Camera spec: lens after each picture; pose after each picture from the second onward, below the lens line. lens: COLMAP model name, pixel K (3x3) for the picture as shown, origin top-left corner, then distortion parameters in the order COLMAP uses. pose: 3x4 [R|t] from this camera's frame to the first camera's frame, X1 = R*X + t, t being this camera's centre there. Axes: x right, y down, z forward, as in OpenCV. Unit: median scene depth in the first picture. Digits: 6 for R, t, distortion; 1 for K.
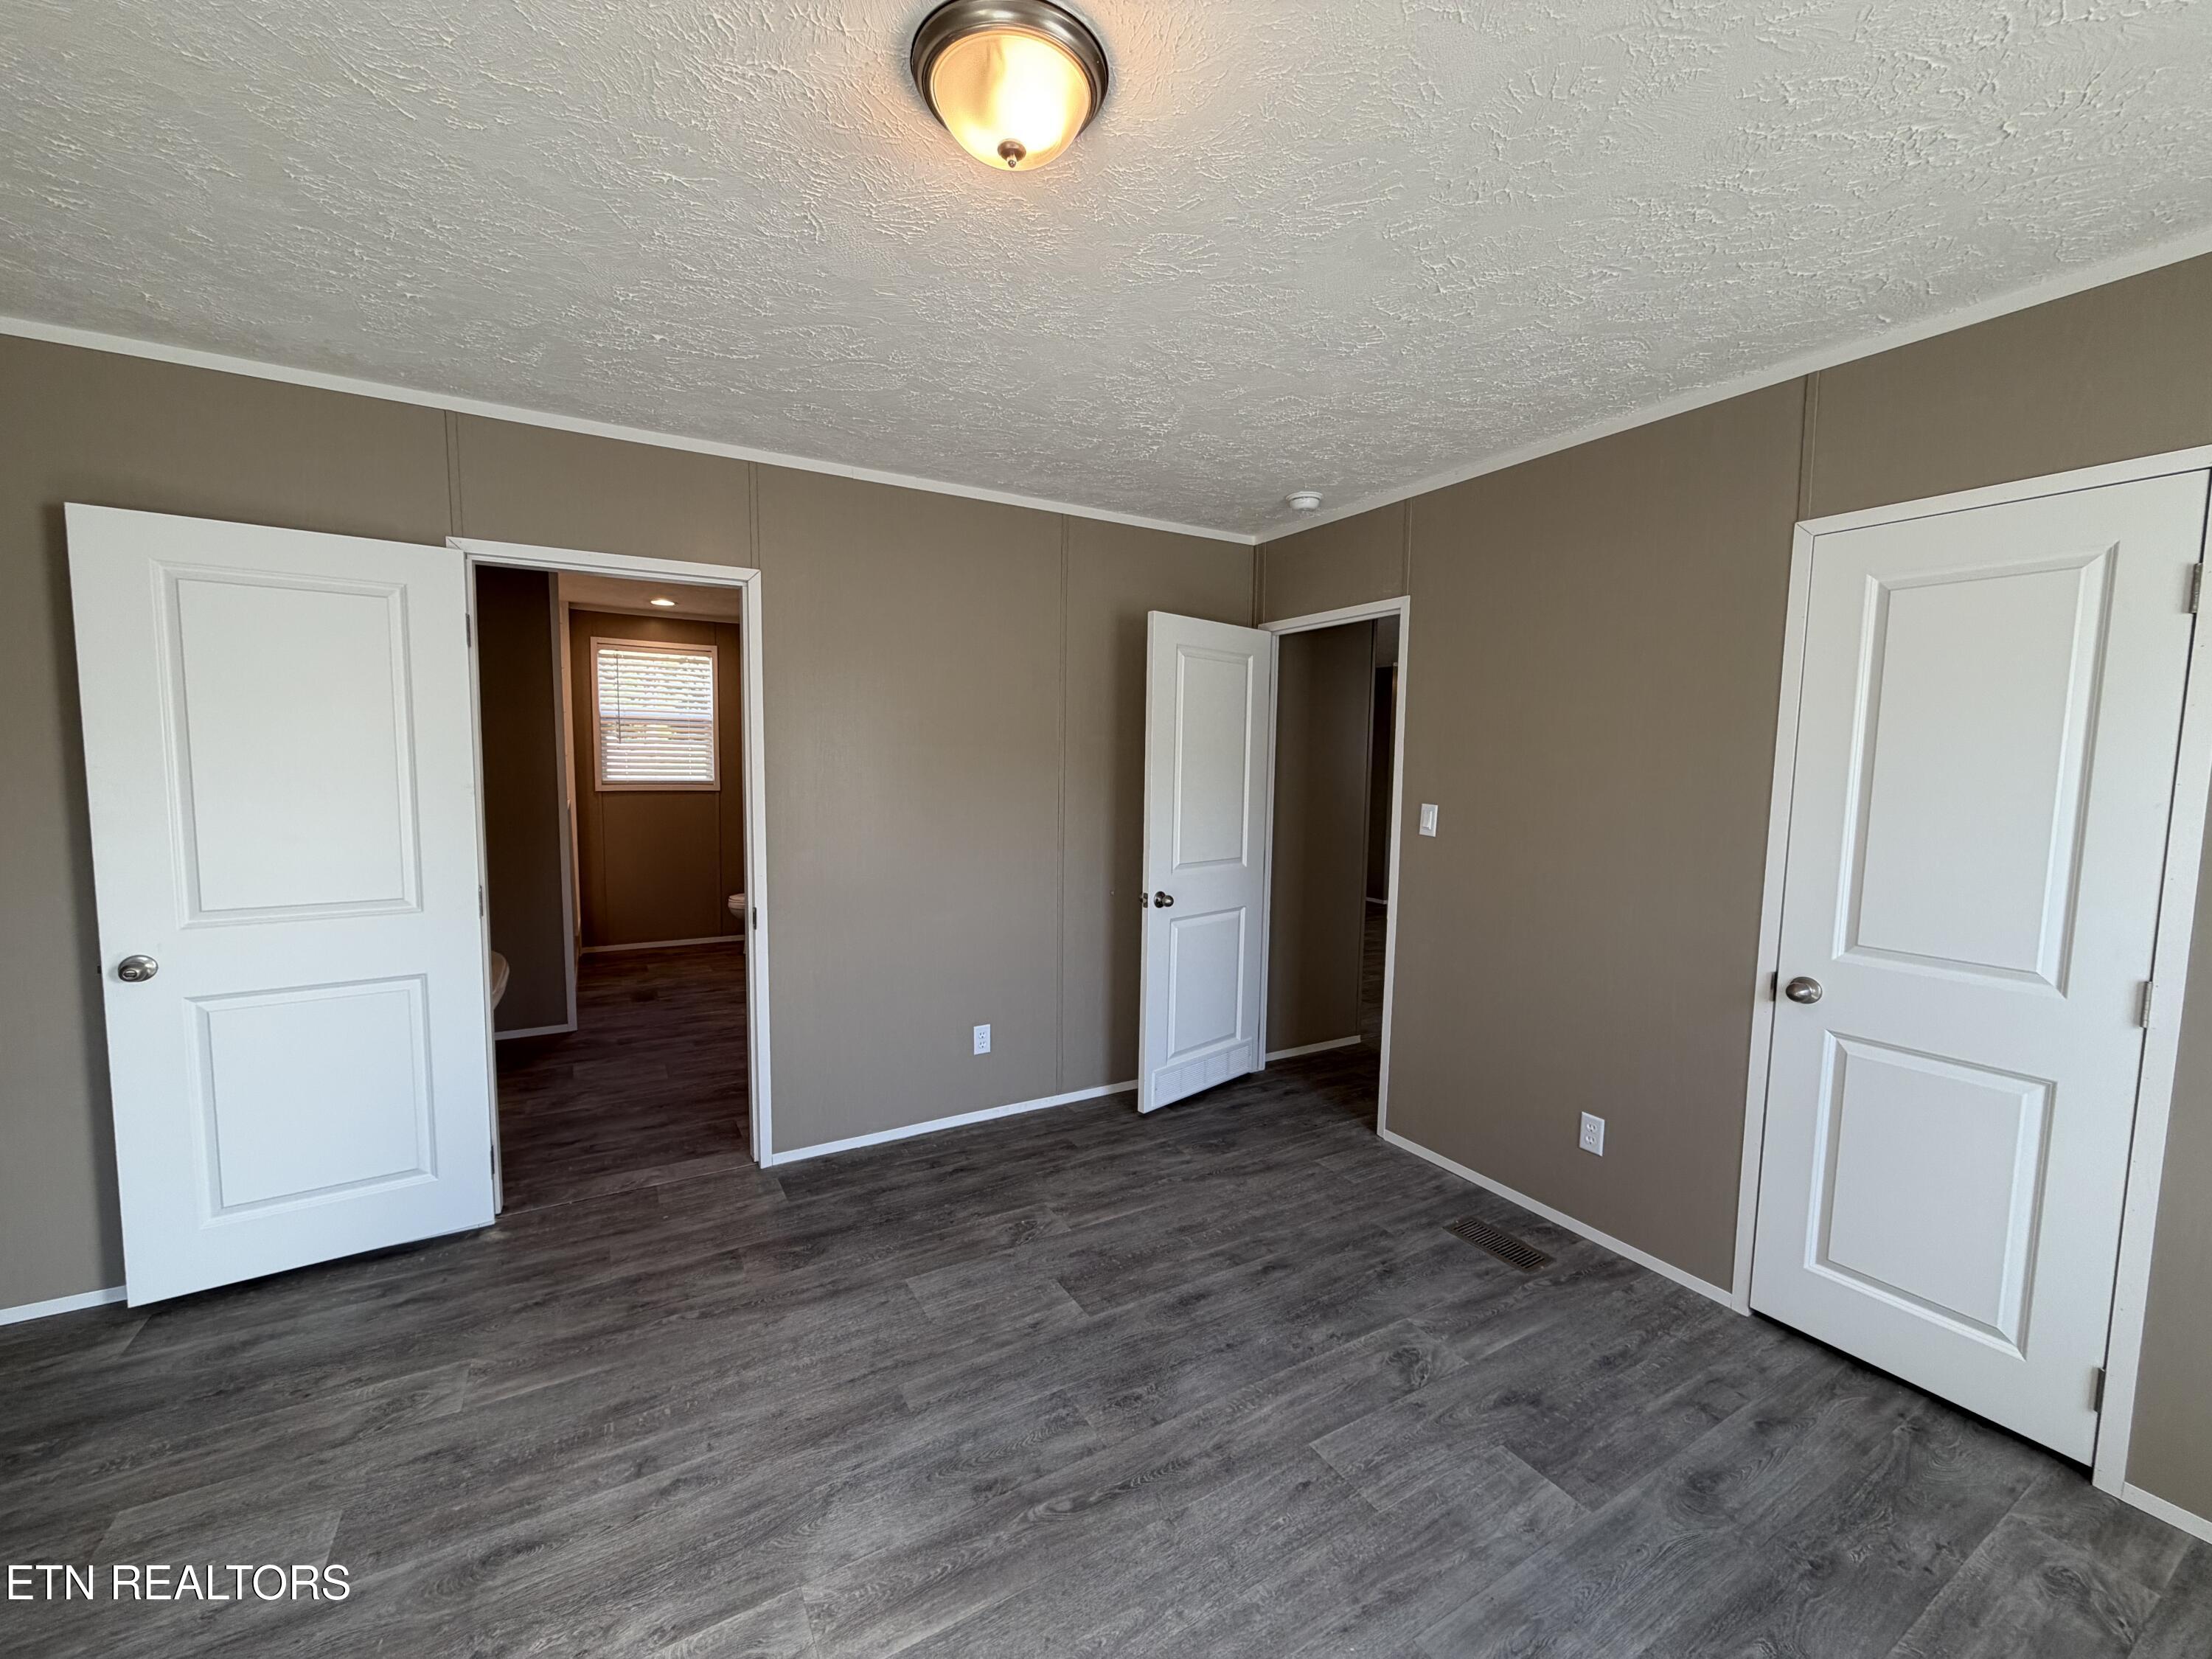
lens RADIAL K [[878.6, 0, 1100.0], [0, 878.6, 832.1], [0, 0, 1]] dist [0.000608, -0.000347]
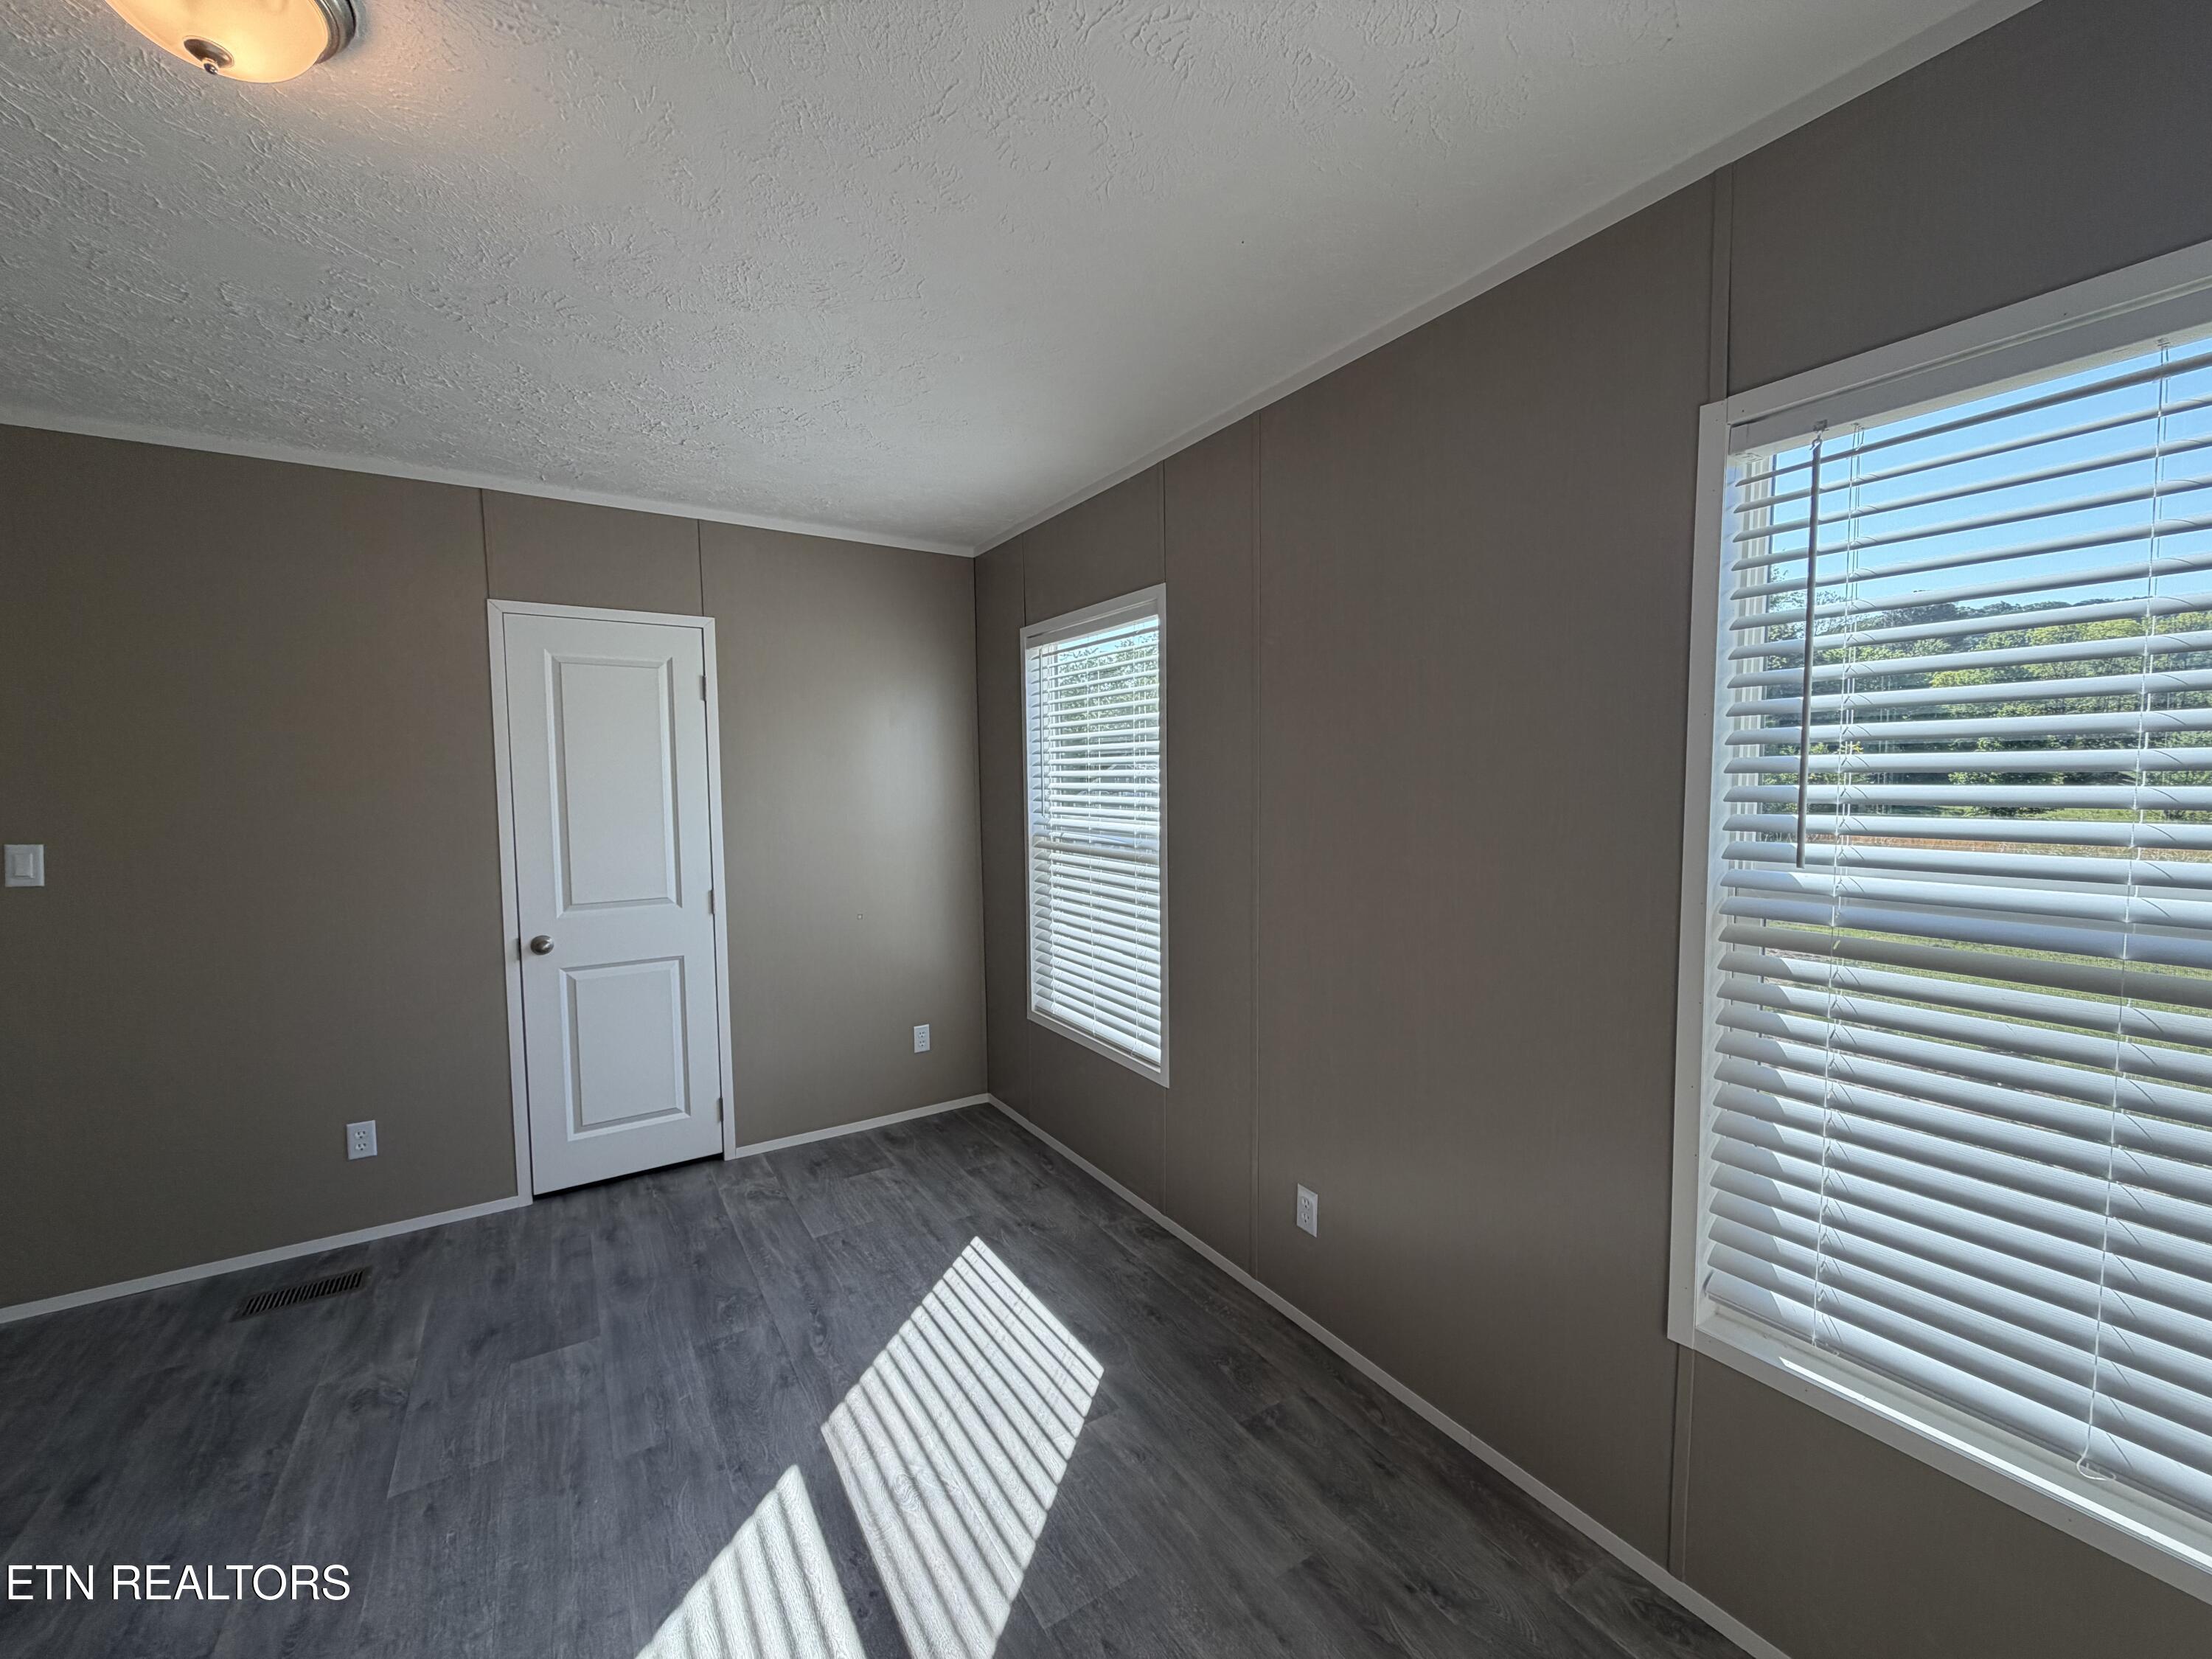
lens RADIAL K [[878.6, 0, 1100.0], [0, 878.6, 832.1], [0, 0, 1]] dist [0.000608, -0.000347]
pose [[-0.038416, -0.078114, 0.996204, -0.645996], [0.092298, 0.992401, 0.081375, -0.029652], [-0.994990, 0.095074, -0.030914, 0.173707]]
